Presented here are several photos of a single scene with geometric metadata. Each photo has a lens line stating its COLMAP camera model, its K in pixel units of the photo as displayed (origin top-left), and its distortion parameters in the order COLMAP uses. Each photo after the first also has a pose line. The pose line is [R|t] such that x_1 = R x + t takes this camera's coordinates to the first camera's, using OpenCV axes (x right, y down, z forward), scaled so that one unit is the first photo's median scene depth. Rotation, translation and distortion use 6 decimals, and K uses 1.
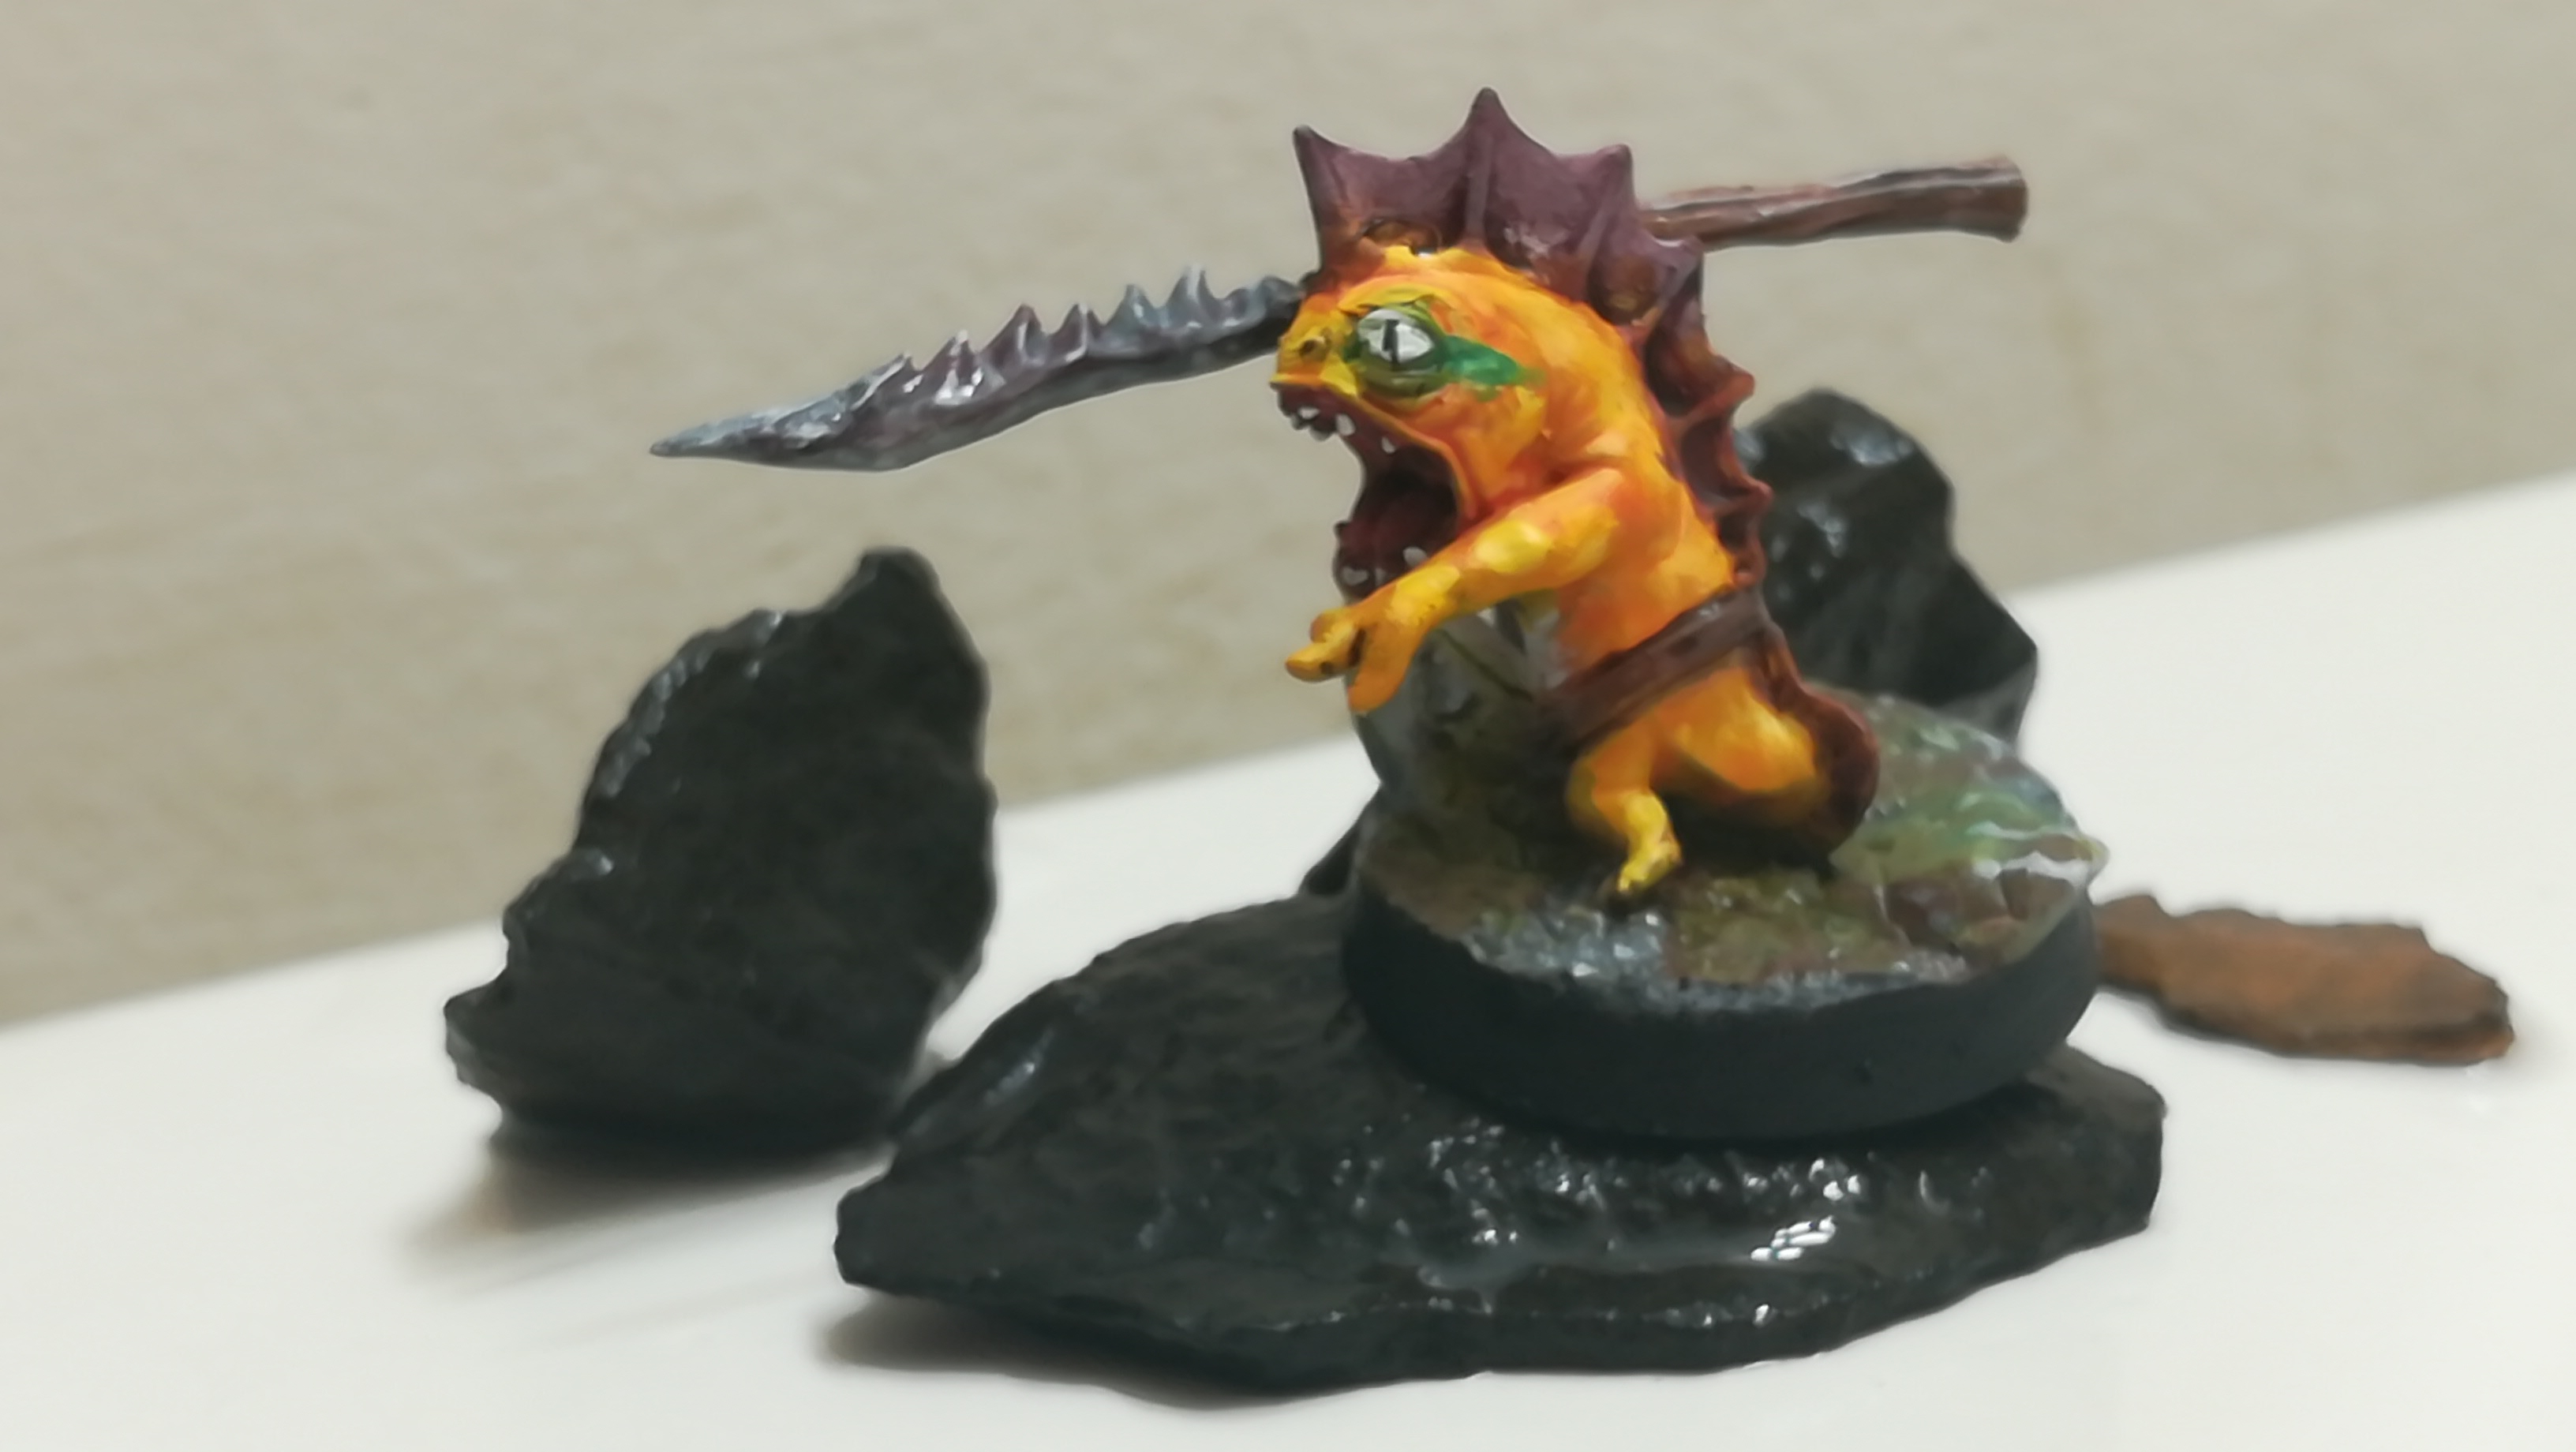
lens RADIAL K [[4549.8, 0, 1288.0], [0, 4549.8, 726.0], [0, 0, 1]] dist [0.303554, -0.029007]
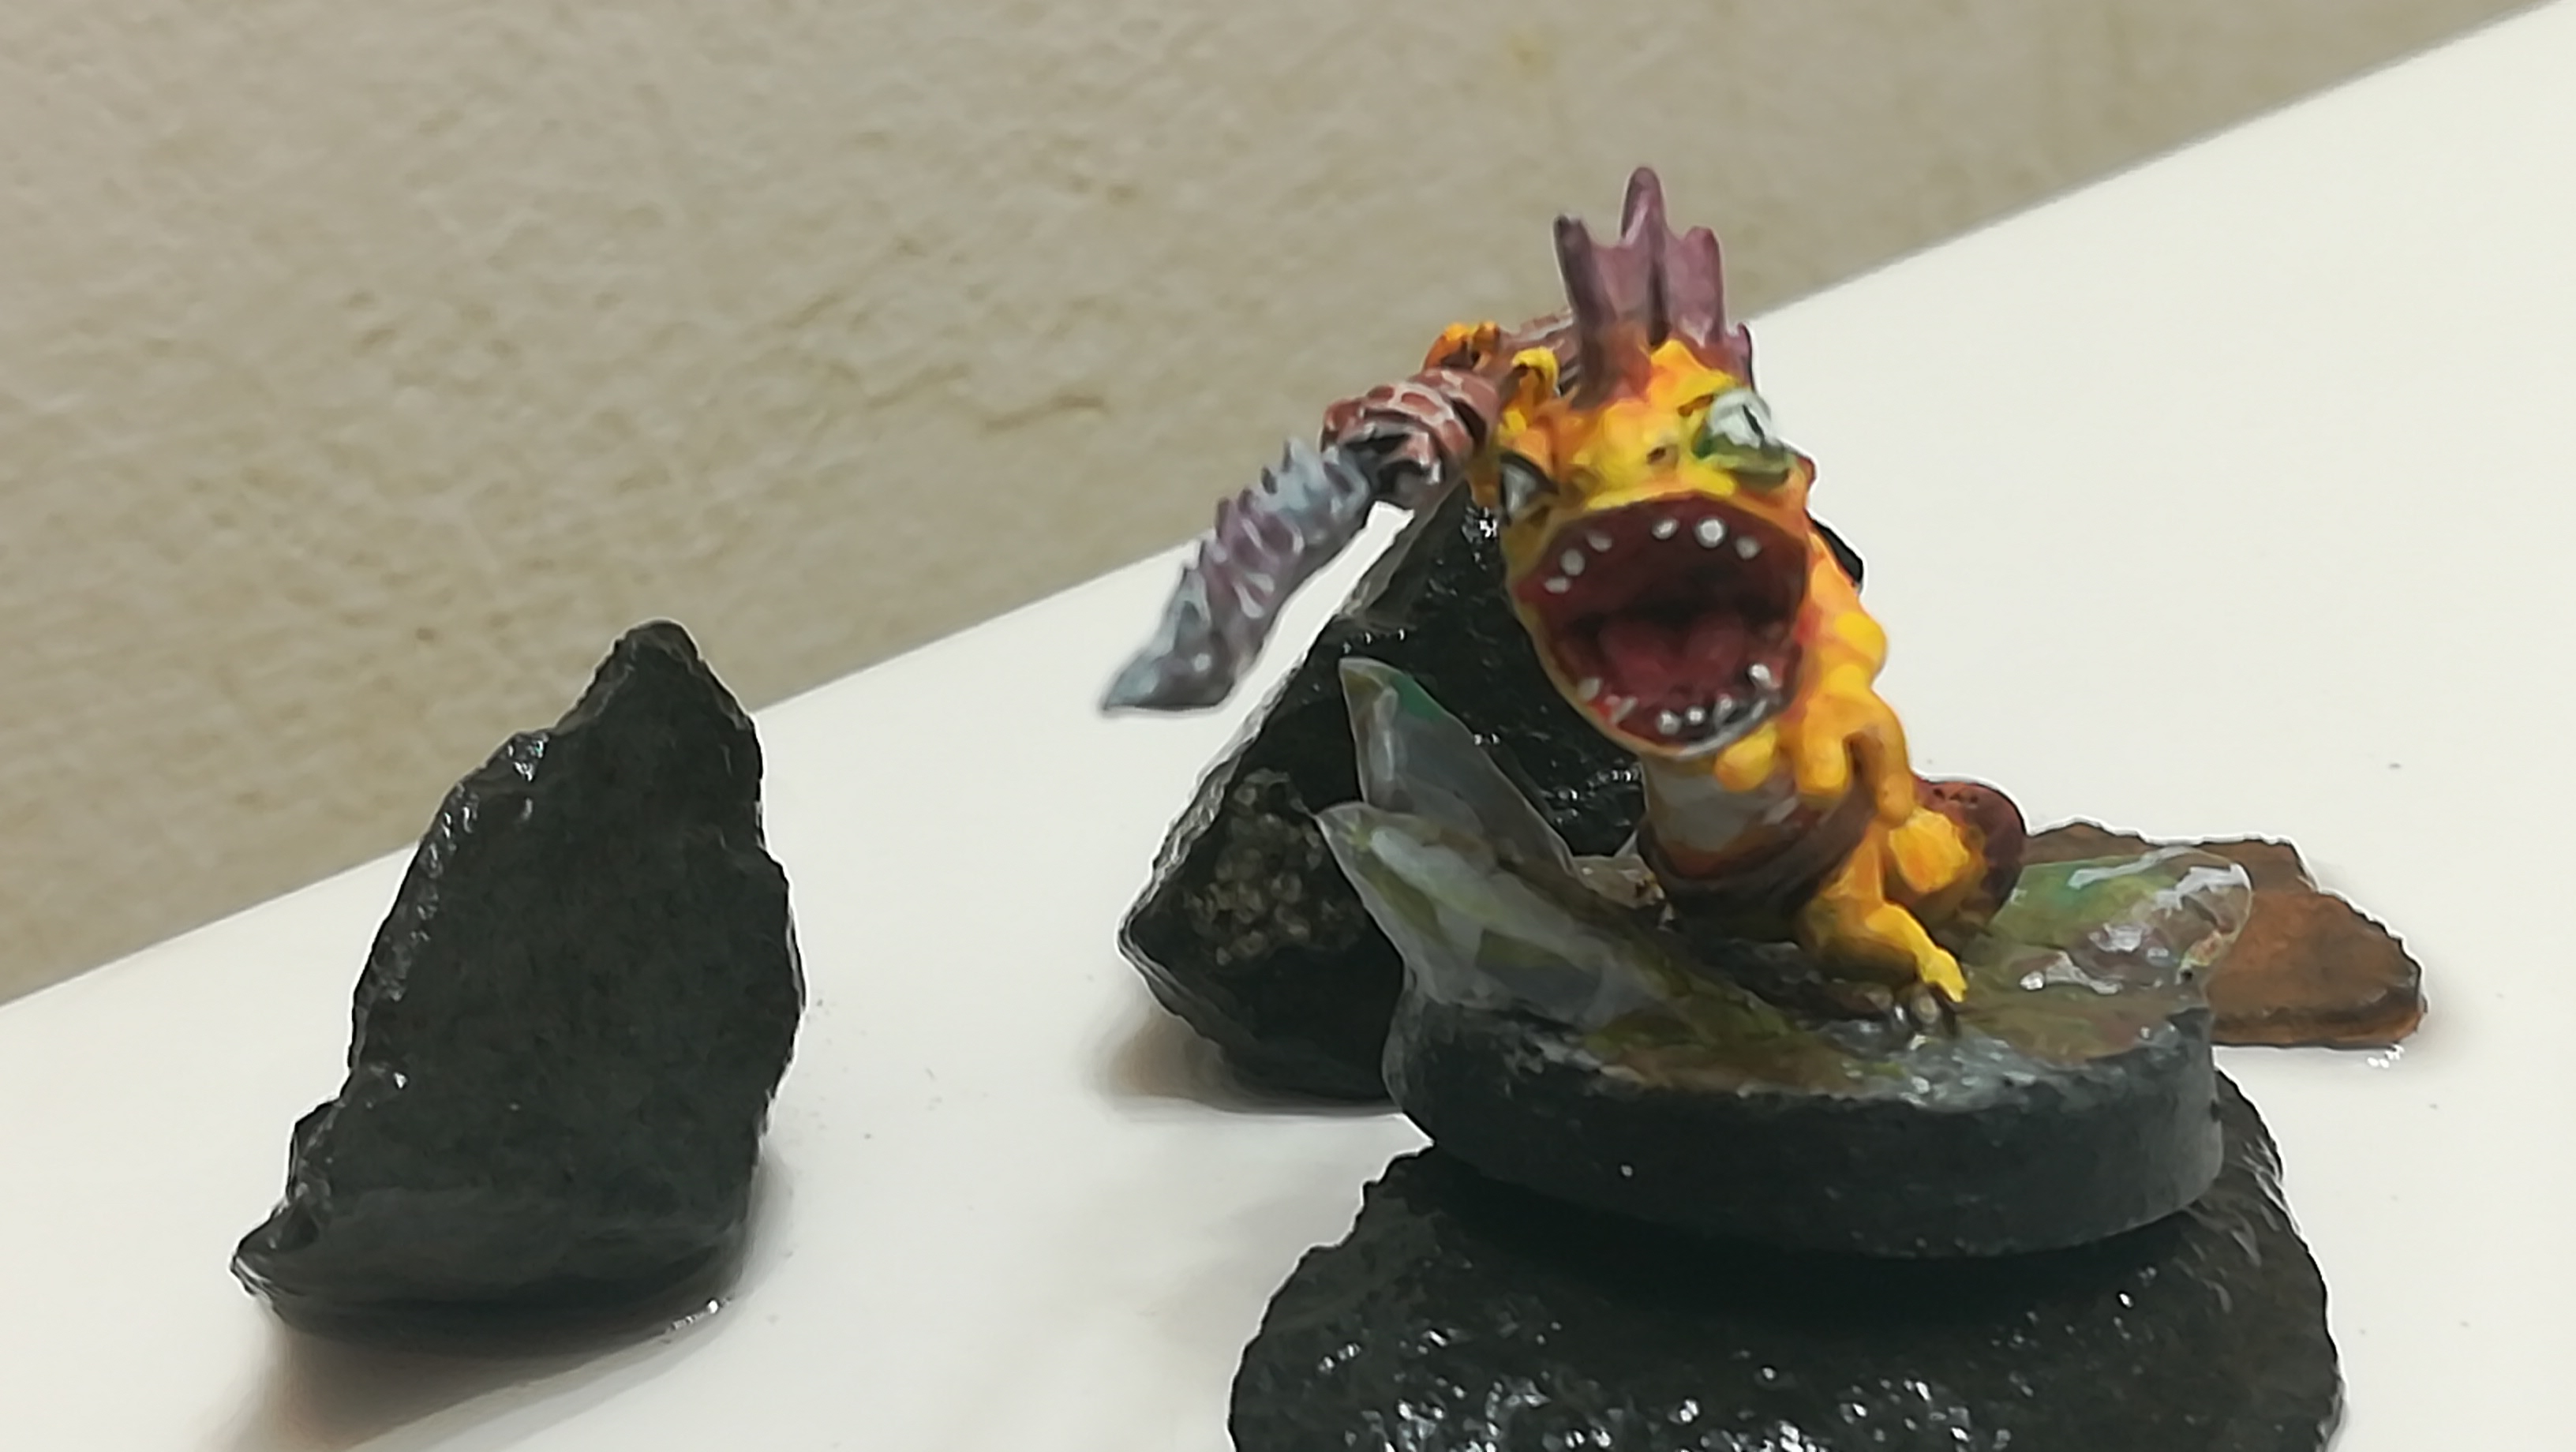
lens RADIAL K [[4549.8, 0, 1288.0], [0, 4549.8, 726.0], [0, 0, 1]] dist [0.303554, -0.029007]
pose [[0.583244, -0.149663, 0.798391, -0.725662], [0.288347, 0.957016, -0.031246, -0.026850], [-0.759396, 0.248438, 0.601328, 0.542256]]
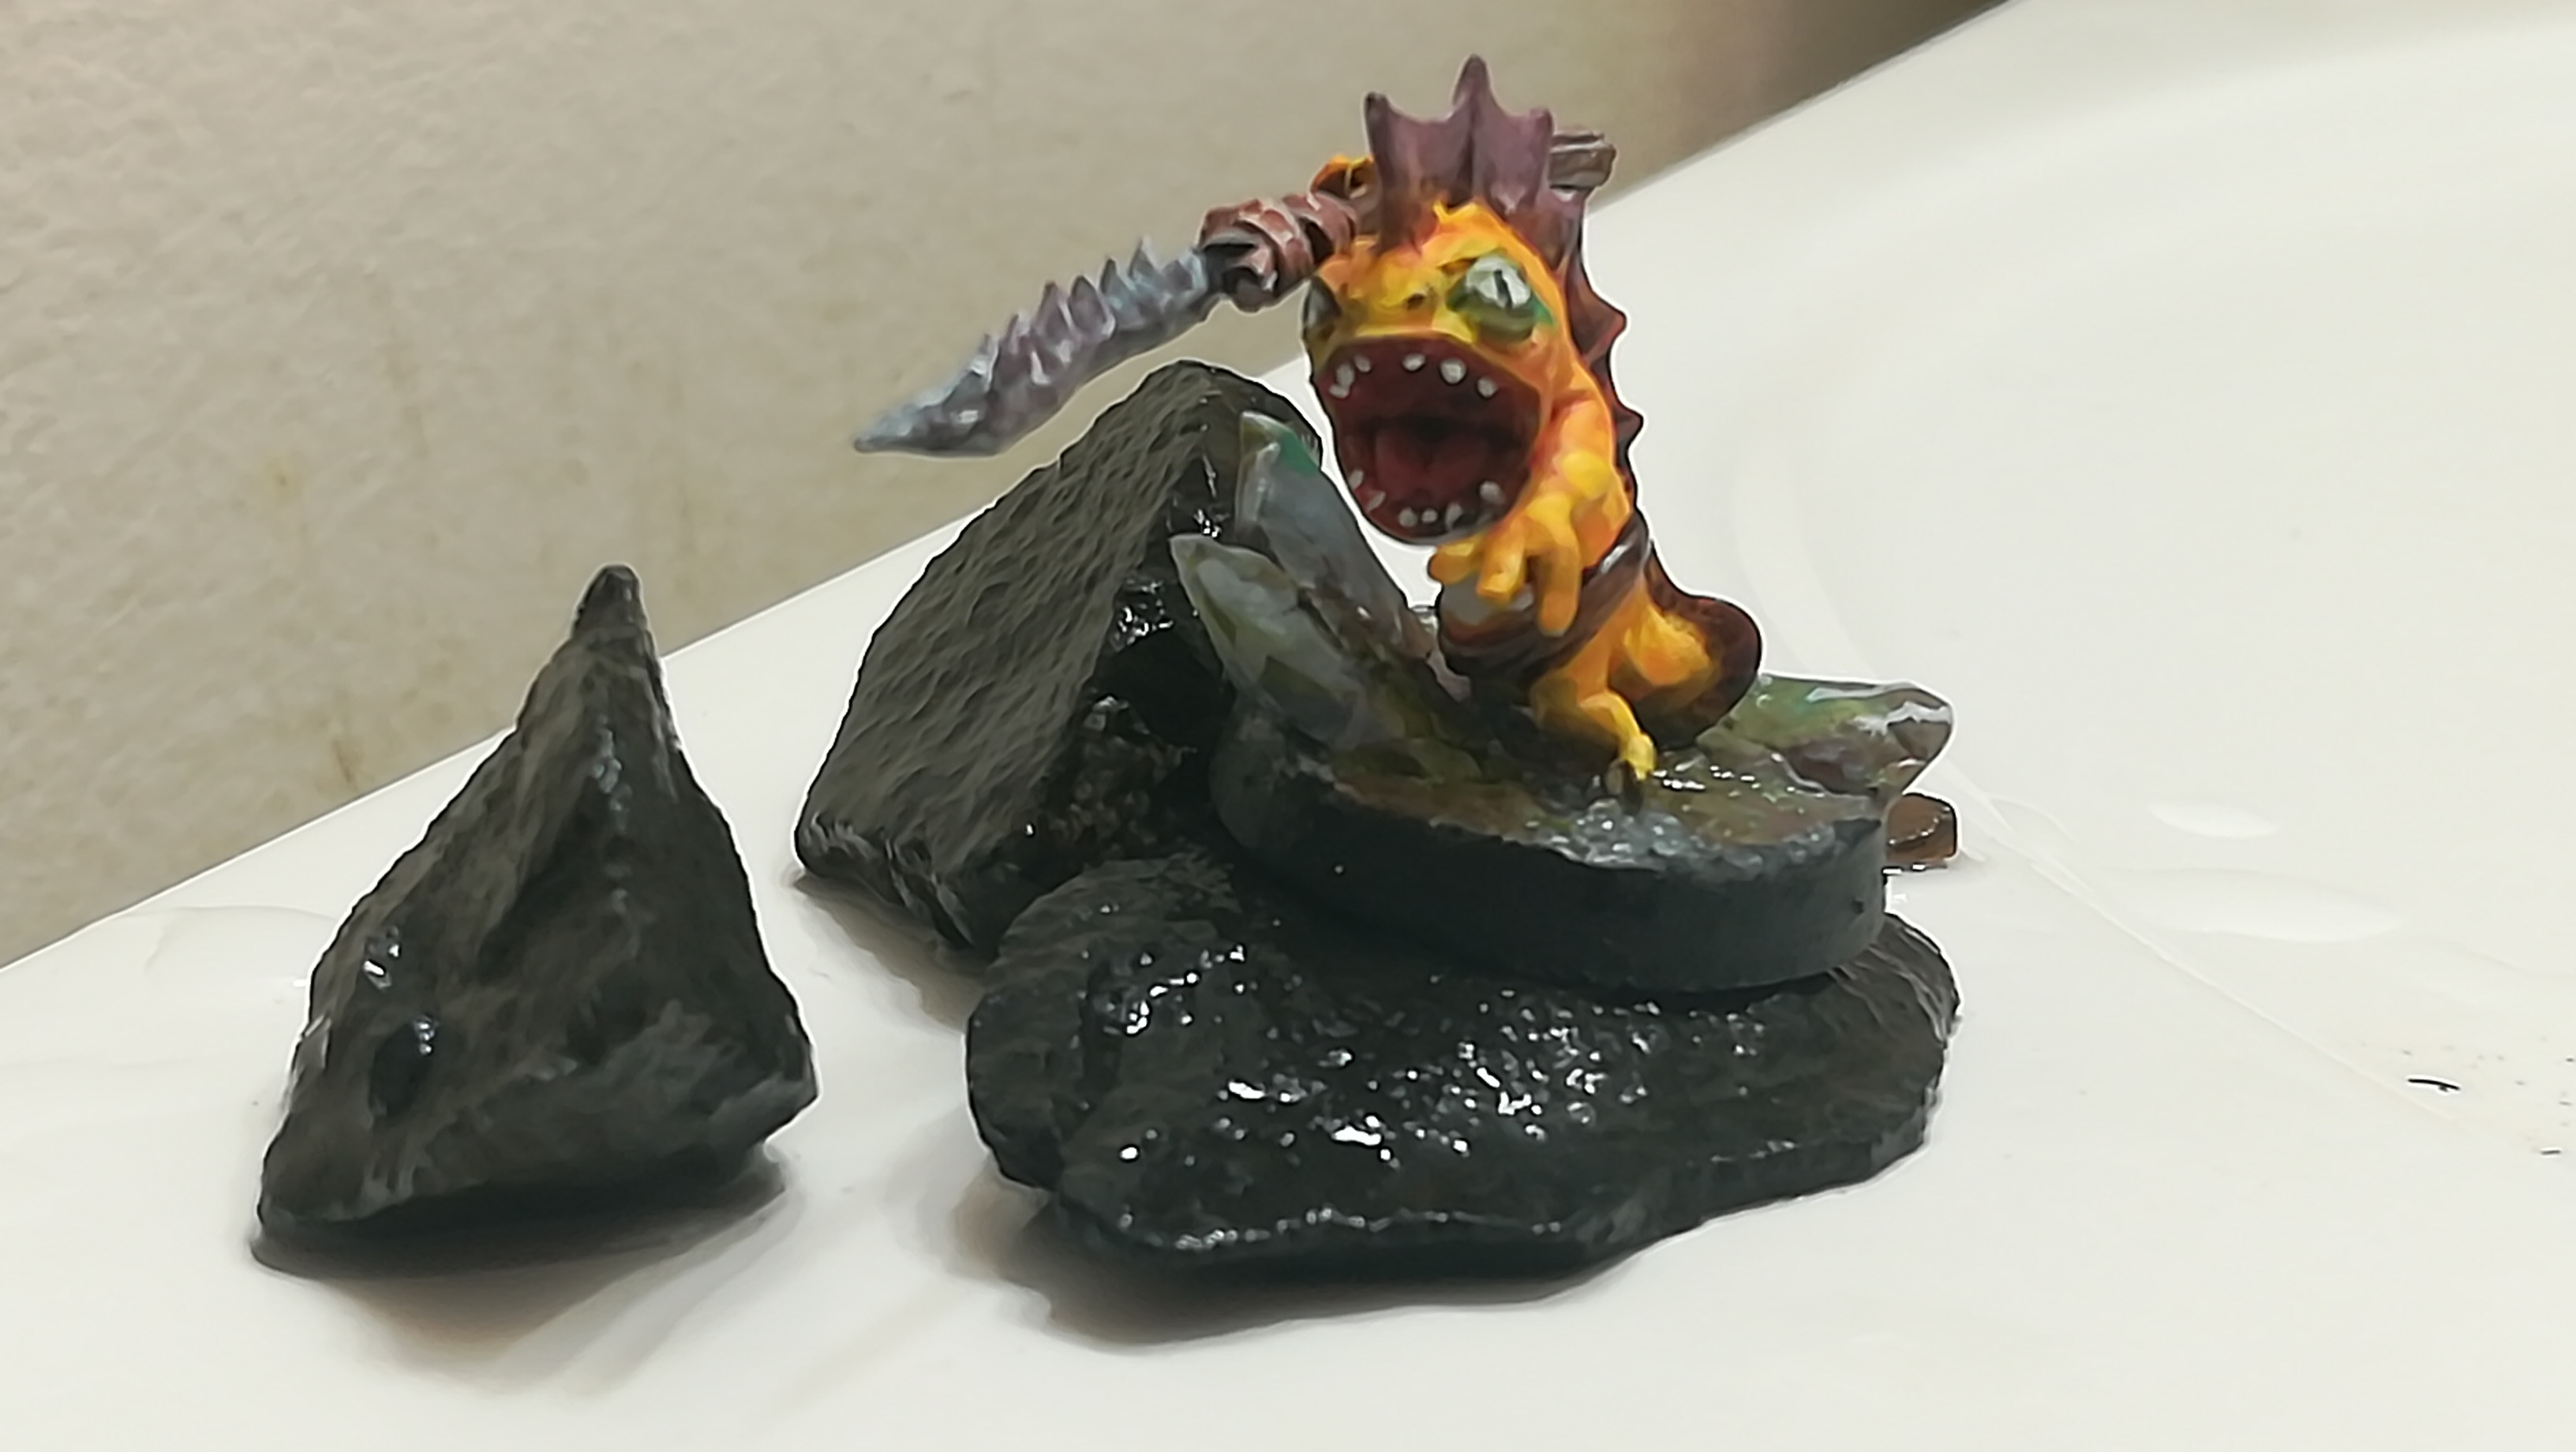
lens RADIAL K [[4549.8, 0, 1288.0], [0, 4549.8, 726.0], [0, 0, 1]] dist [0.303554, -0.029007]
pose [[0.714602, -0.107901, 0.691159, -0.748804], [0.123416, 0.991980, 0.027261, -0.017807], [-0.688558, 0.065819, 0.722188, 0.263252]]
